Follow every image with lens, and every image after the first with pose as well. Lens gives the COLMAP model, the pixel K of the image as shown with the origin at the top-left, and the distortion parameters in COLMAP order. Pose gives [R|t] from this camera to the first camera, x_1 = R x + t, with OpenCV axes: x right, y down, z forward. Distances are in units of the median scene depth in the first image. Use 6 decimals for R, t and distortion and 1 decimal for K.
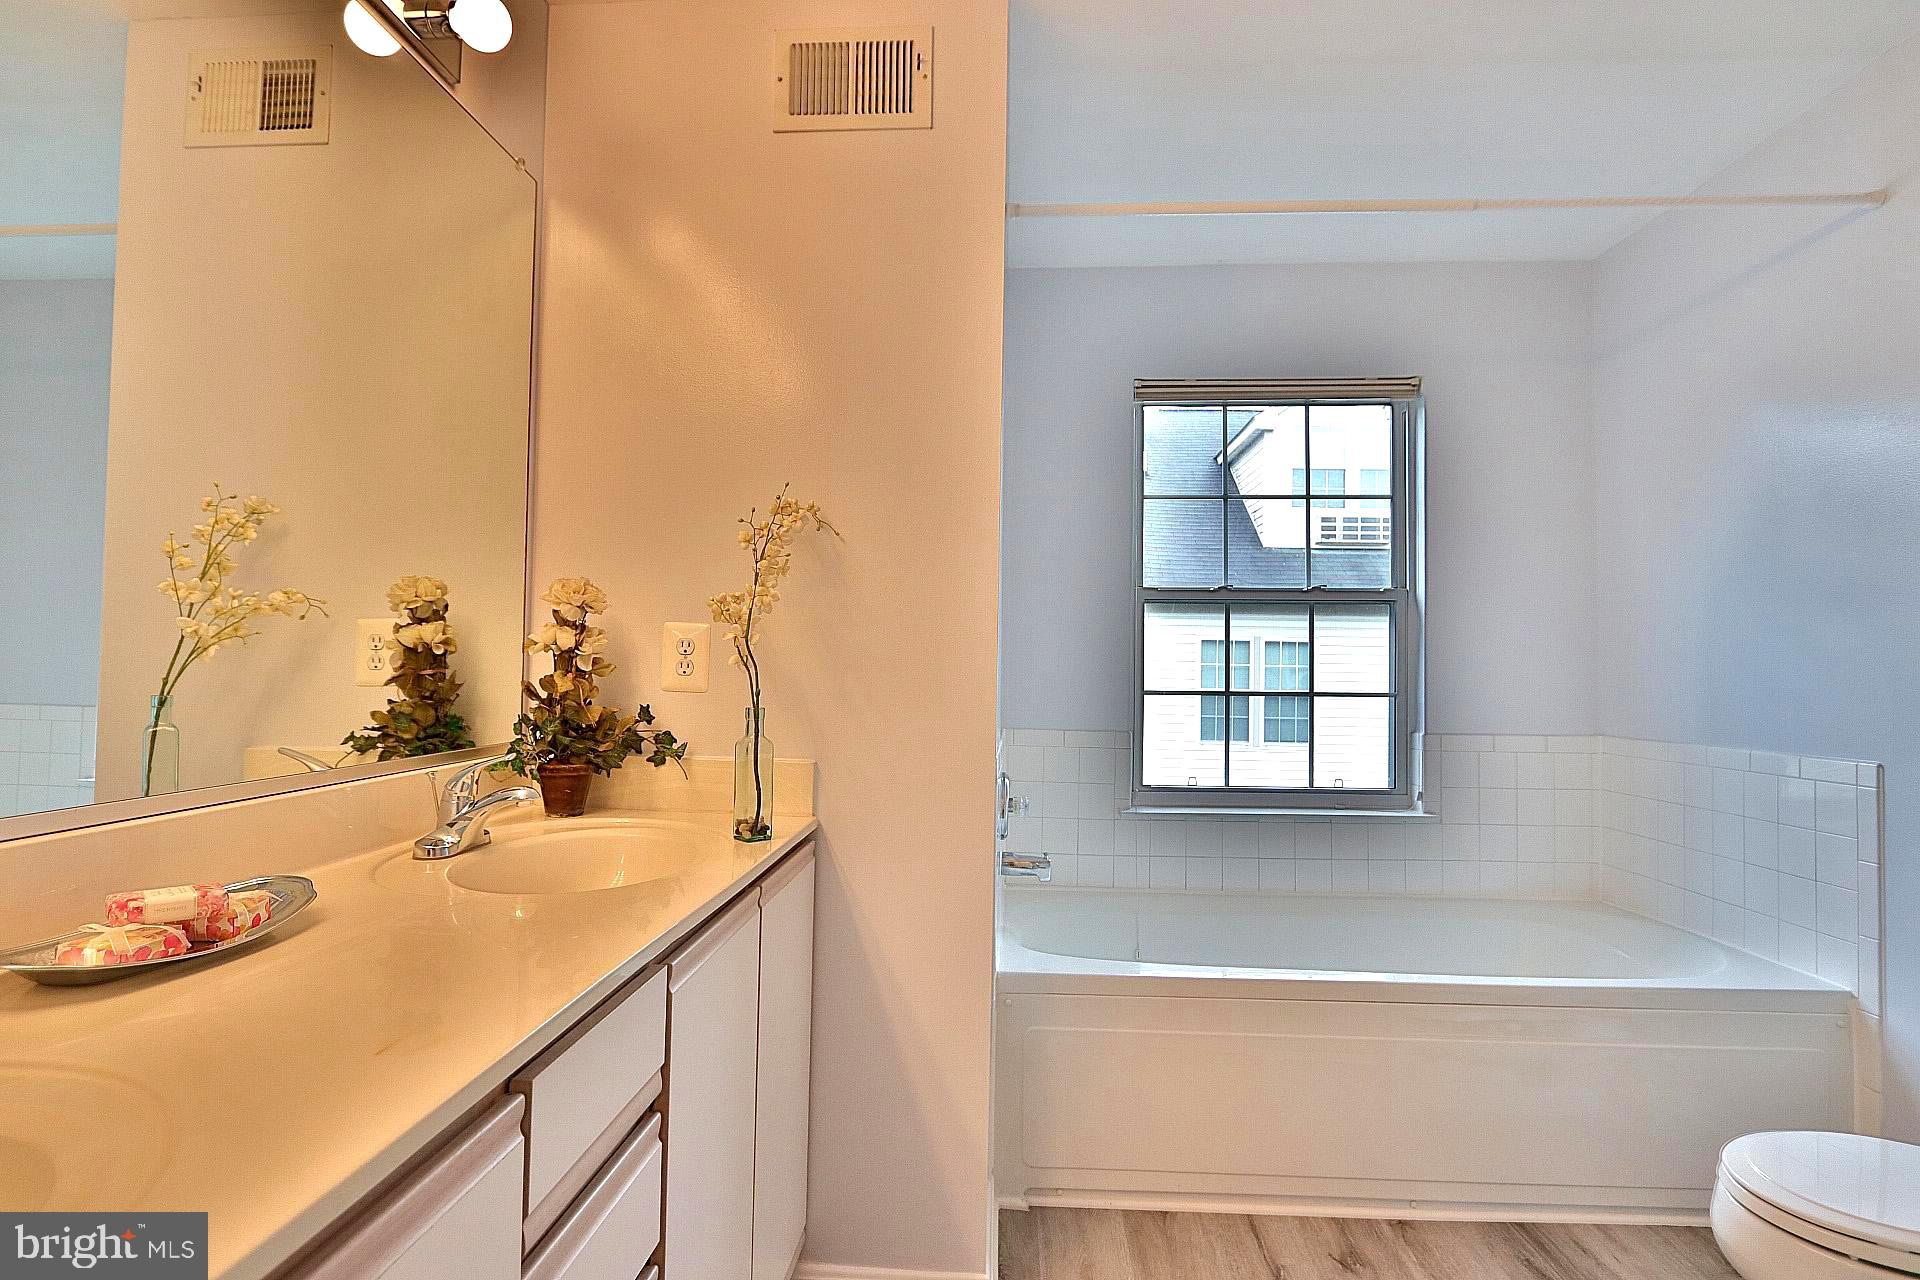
lens RADIAL K [[987.0, 0, 961.1], [0, 987.0, 635.5], [0, 0, 1]] dist [-0.021122, 0.003329]
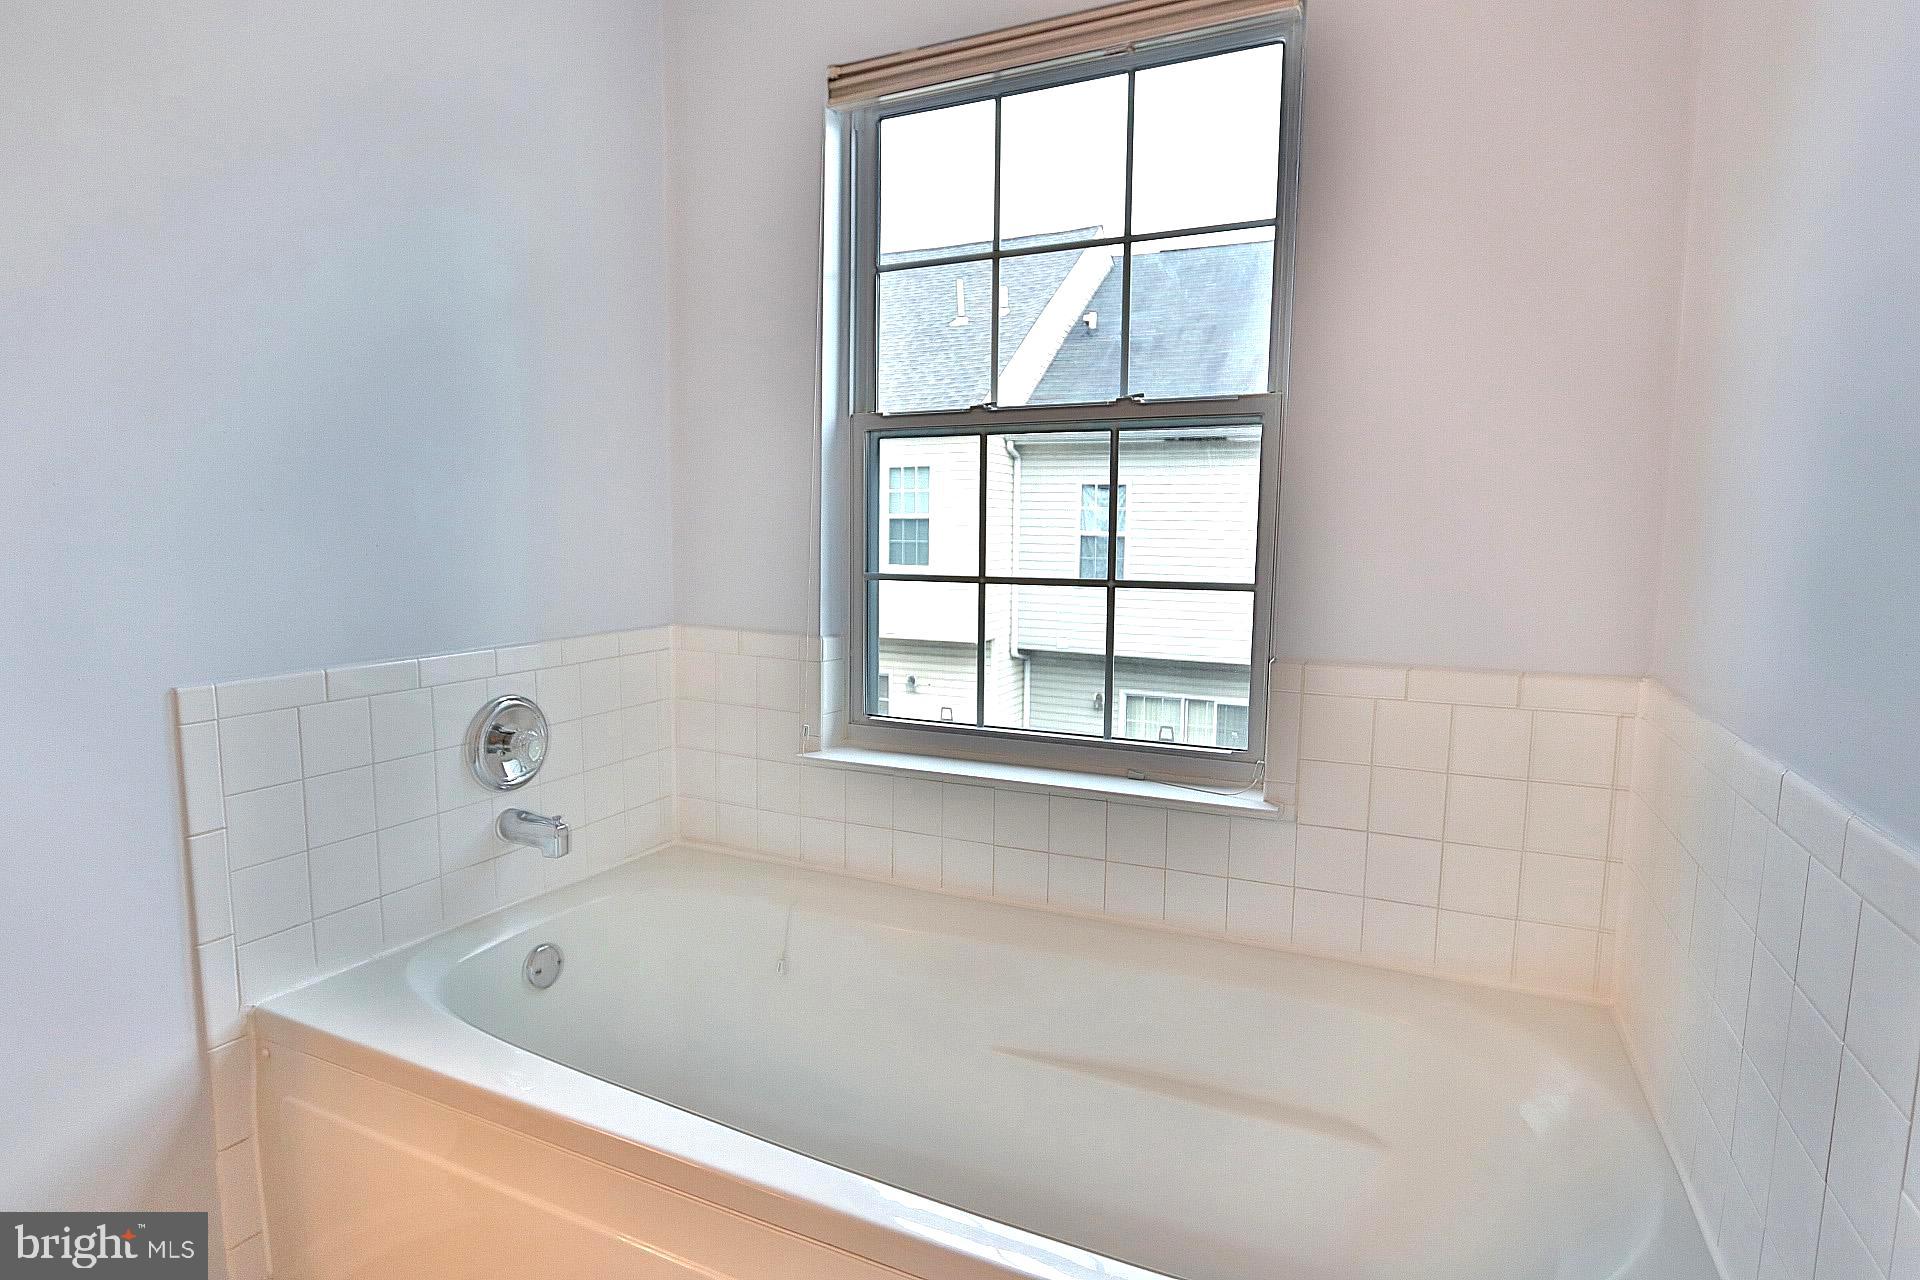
lens RADIAL K [[987.0, 0, 963.2], [0, 987.0, 640.7], [0, 0, 1]] dist [-0.021122, 0.003329]
pose [[0.936145, 0.033572, -0.350007, 0.476398], [0.004162, 0.994304, 0.106503, 0.030081], [0.351588, -0.101159, 0.930673, 0.418169]]
